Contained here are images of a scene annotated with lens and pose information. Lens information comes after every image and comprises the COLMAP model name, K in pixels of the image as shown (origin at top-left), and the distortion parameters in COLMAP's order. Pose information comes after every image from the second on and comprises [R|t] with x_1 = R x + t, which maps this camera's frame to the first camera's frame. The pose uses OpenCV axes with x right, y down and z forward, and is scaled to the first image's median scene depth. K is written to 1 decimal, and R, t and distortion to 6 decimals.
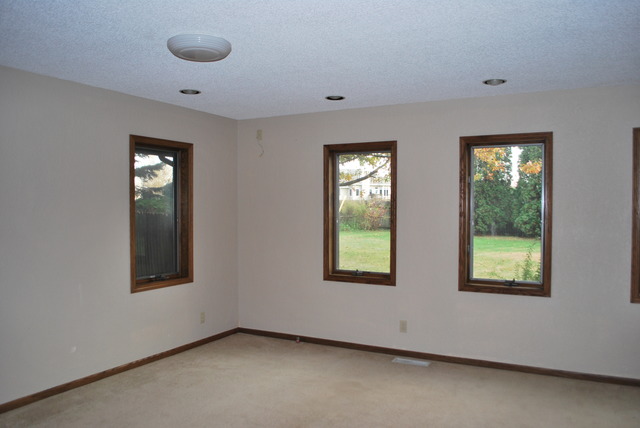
lens RADIAL K [[507.5, 0, 318.4], [0, 507.5, 211.1], [0, 0, 1]] dist [-0.085327, 0.013884]
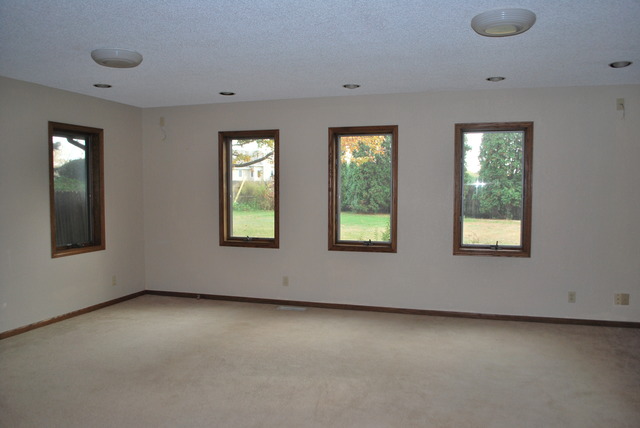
lens RADIAL K [[507.5, 0, 322.7], [0, 507.5, 215.7], [0, 0, 1]] dist [-0.085327, 0.013884]
pose [[0.979996, -0.011176, 0.198701, 0.013720], [0.002067, 0.998940, 0.045990, 0.013102], [-0.199004, -0.044659, 0.978981, -0.228474]]
